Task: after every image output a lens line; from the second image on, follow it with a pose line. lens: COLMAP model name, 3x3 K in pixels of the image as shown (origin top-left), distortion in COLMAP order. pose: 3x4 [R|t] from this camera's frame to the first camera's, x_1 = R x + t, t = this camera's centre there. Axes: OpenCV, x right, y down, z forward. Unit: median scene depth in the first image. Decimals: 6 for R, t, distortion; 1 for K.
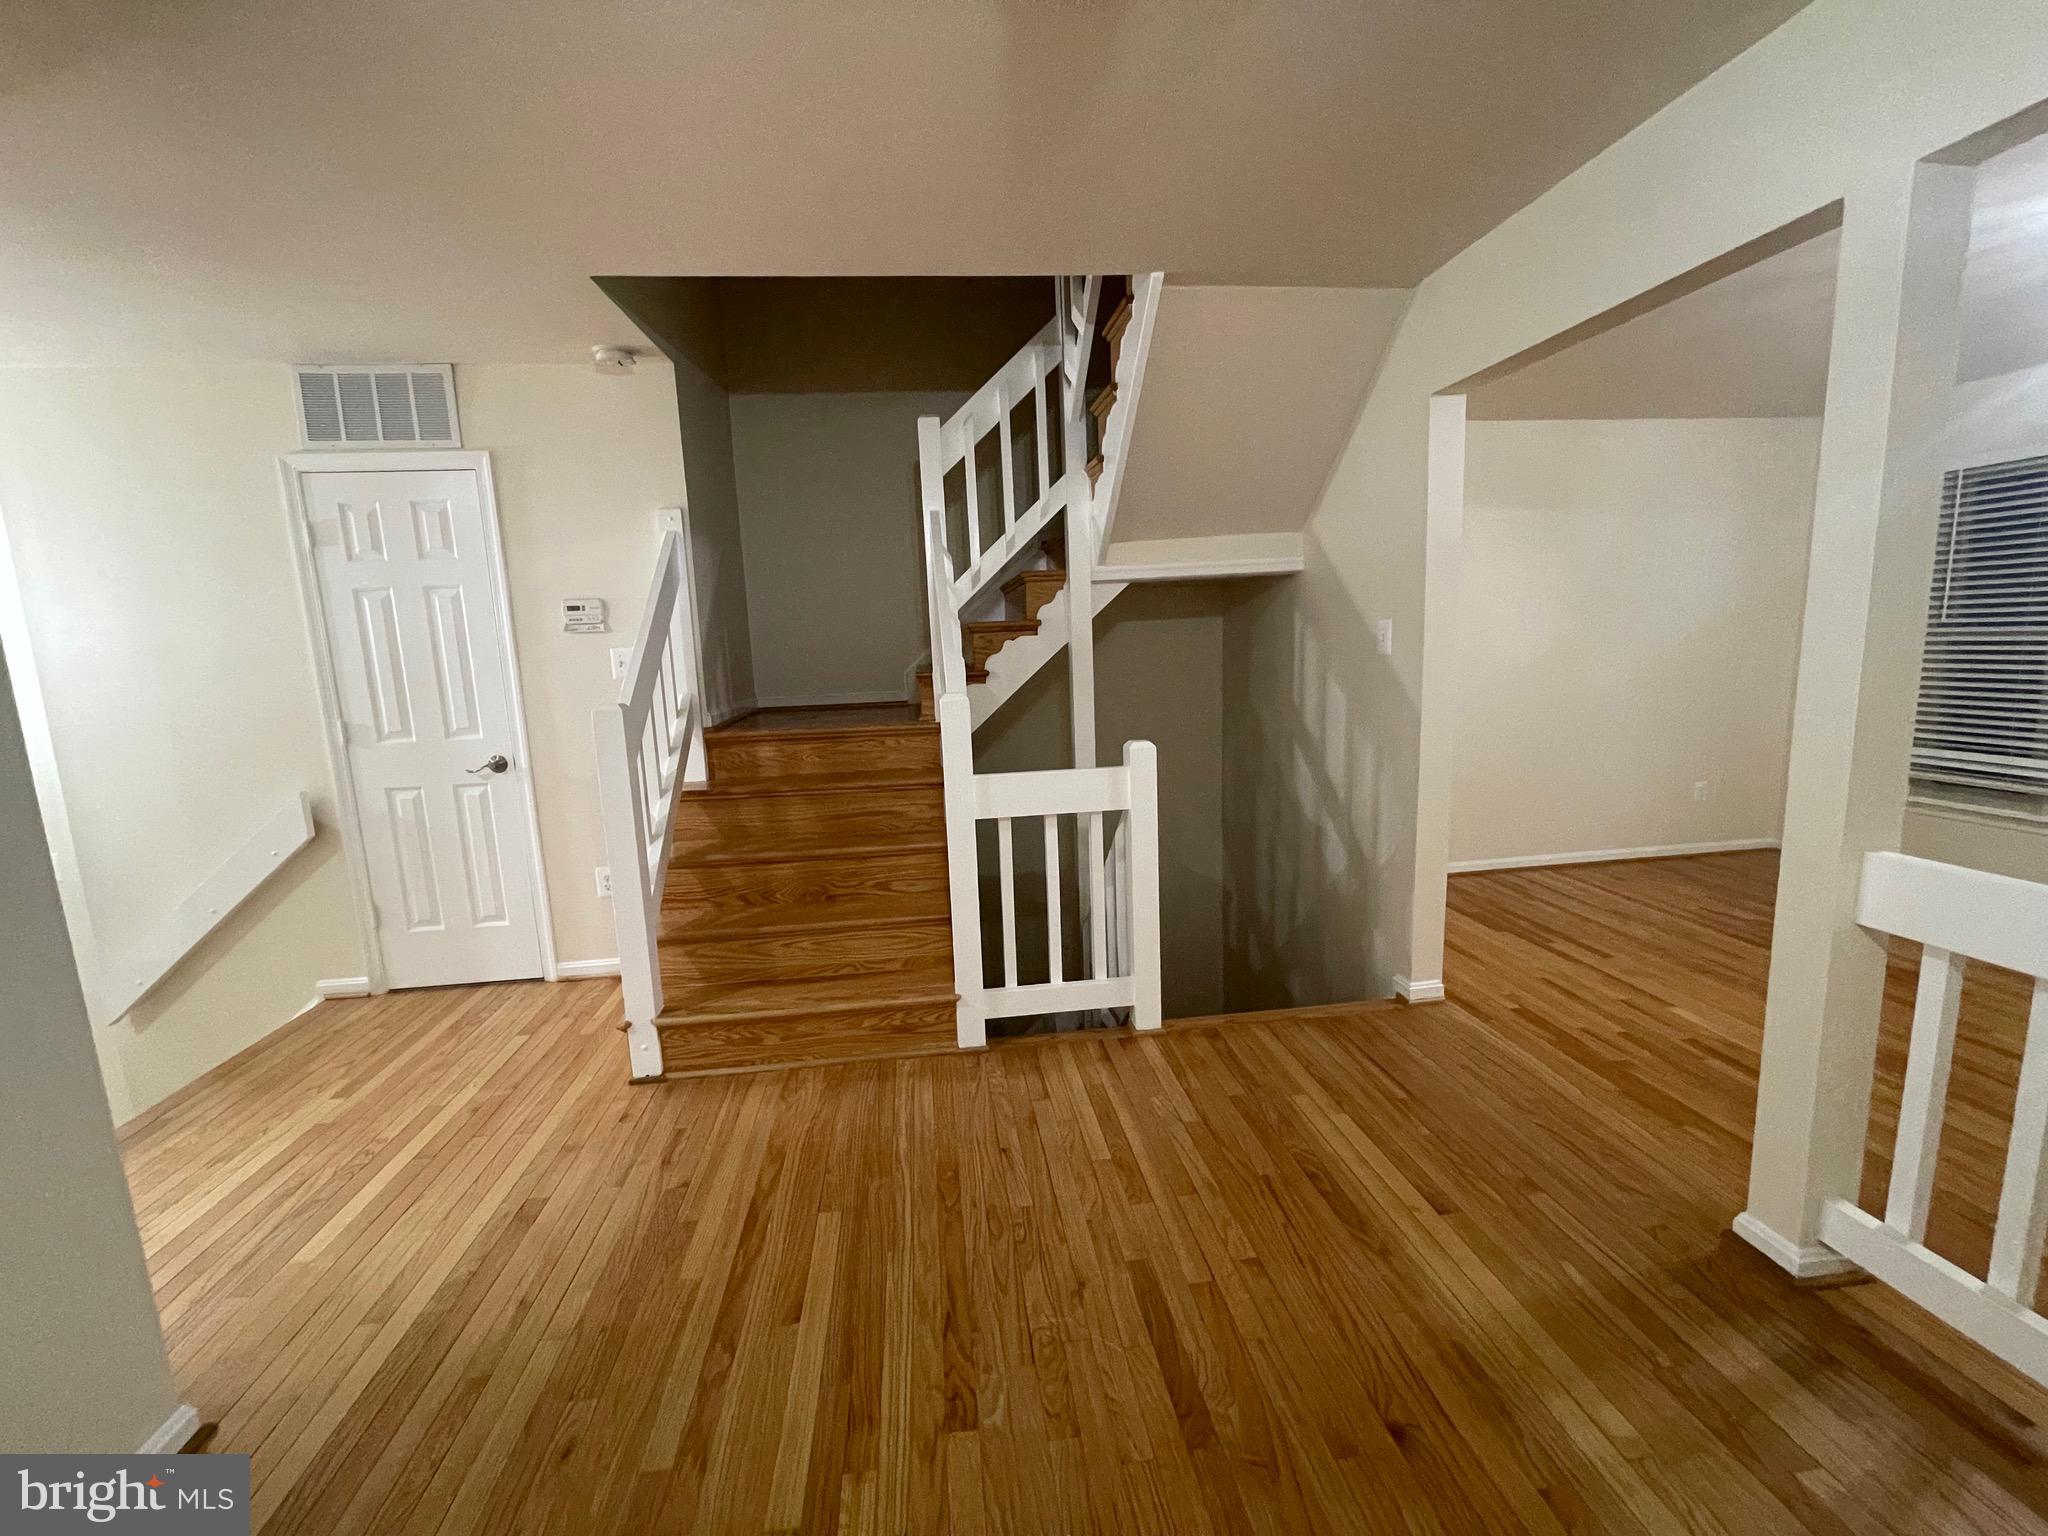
lens RADIAL K [[829.0, 0, 1023.8], [0, 829.0, 770.0], [0, 0, 1]] dist [-0.002898, -0.001035]
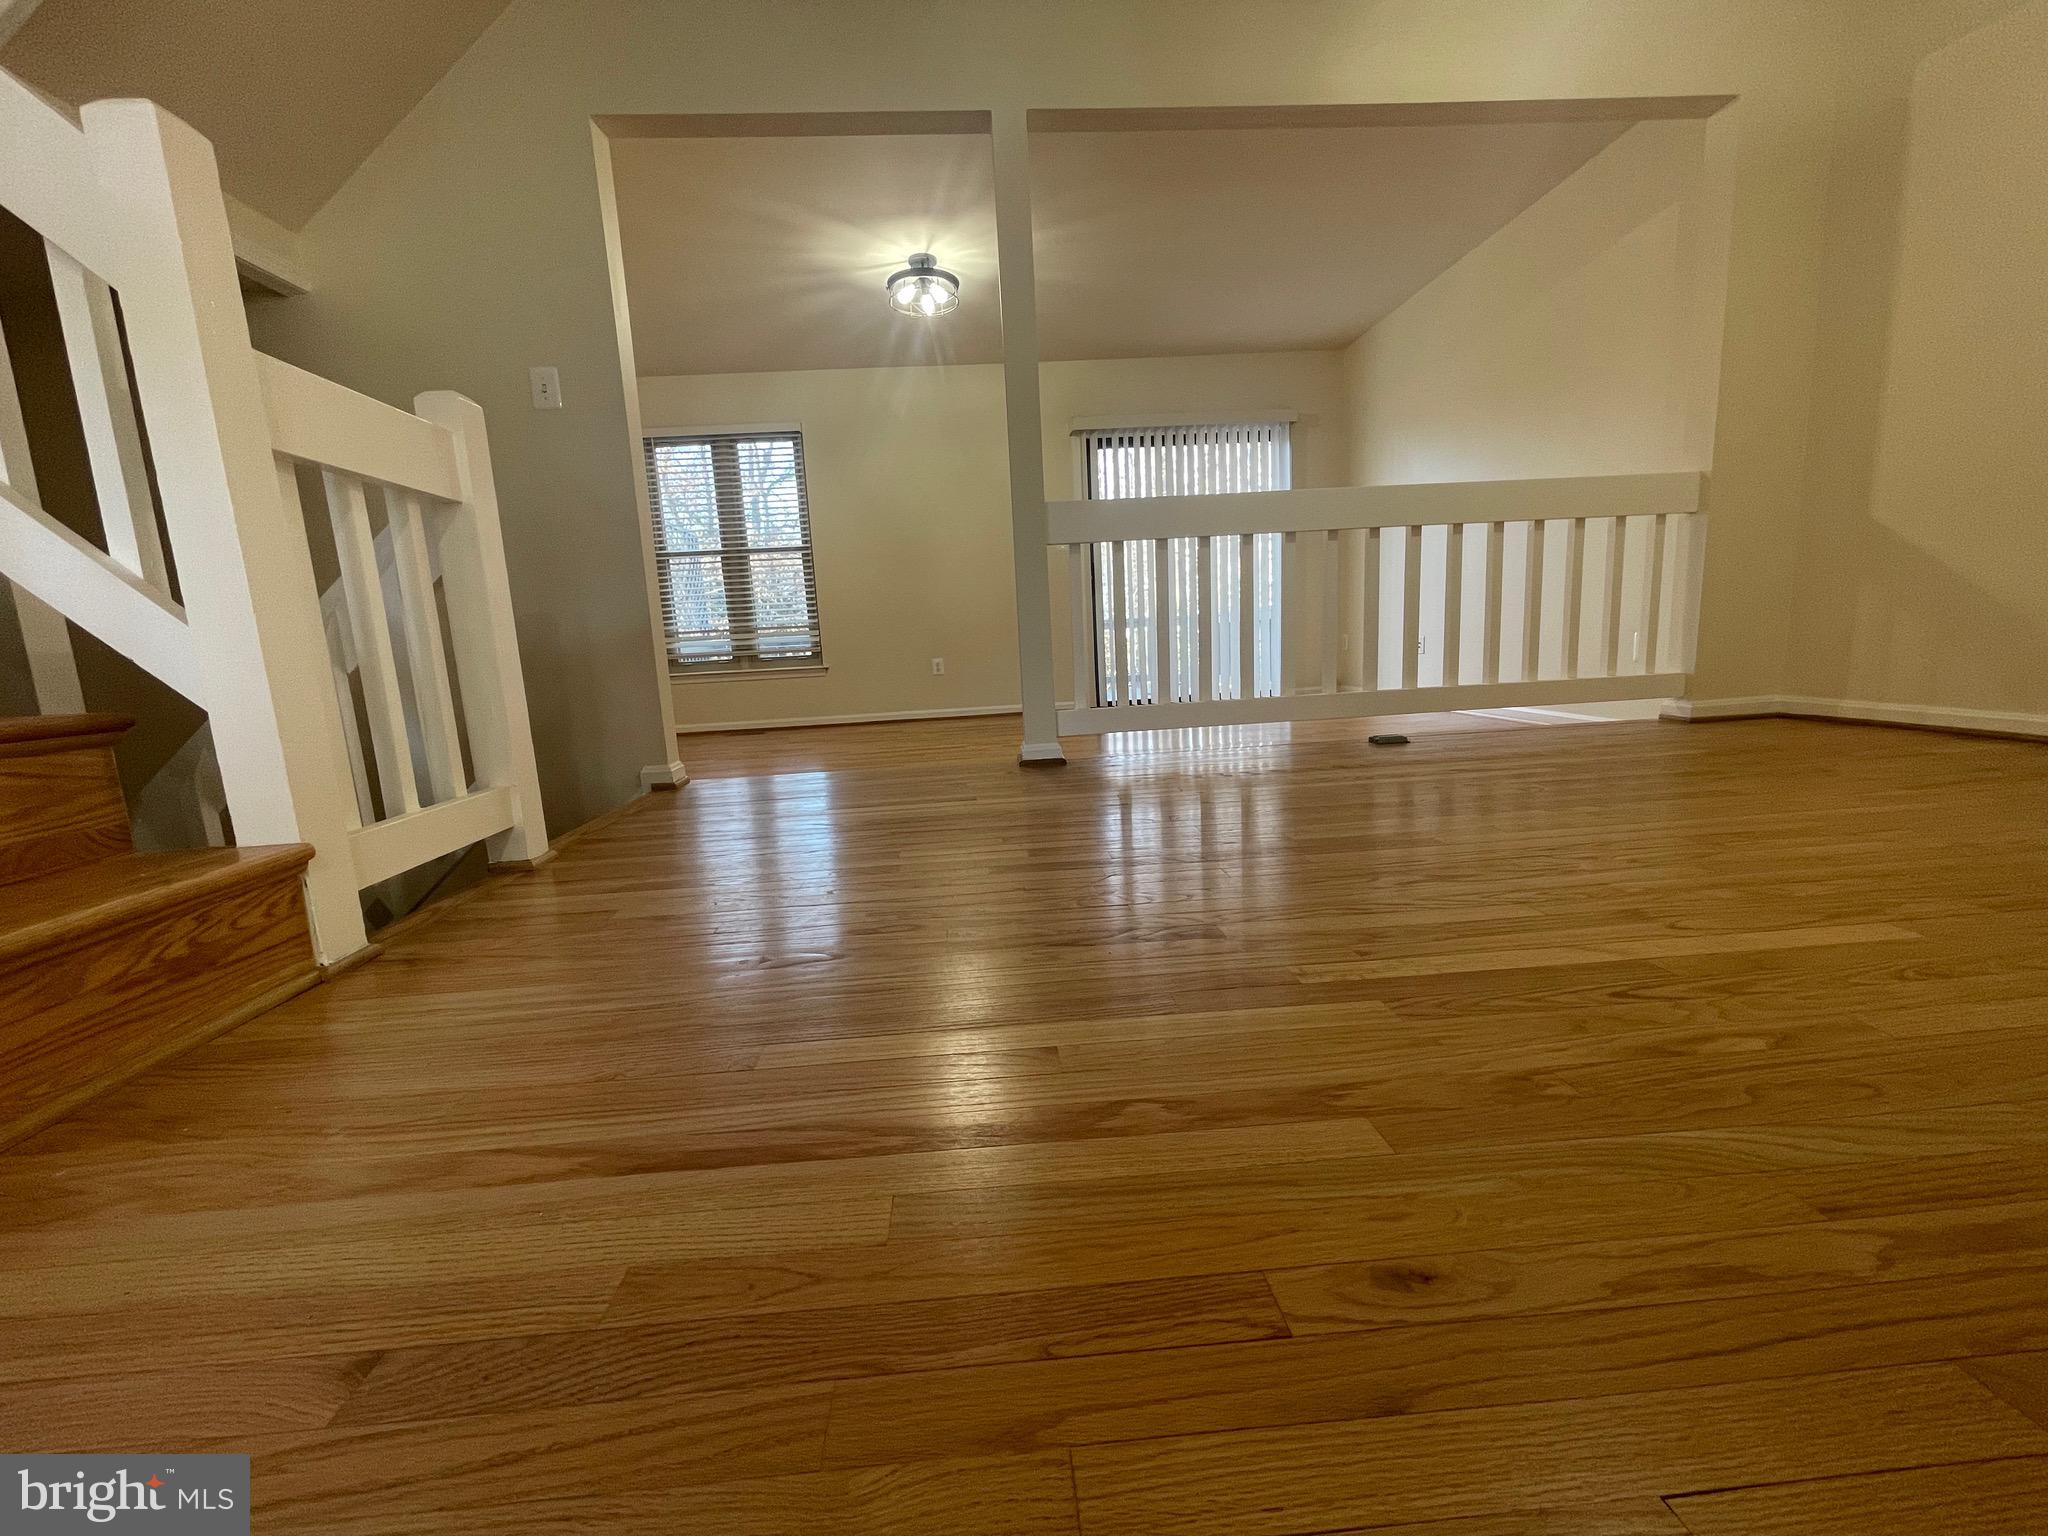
lens RADIAL K [[829.0, 0, 1028.7], [0, 829.0, 772.0], [0, 0, 1]] dist [-0.002898, -0.001035]
pose [[0.048841, -0.123025, 0.991201, -0.491630], [0.195535, 0.974361, 0.111300, 0.259026], [-0.979480, 0.188378, 0.071645, 0.579473]]
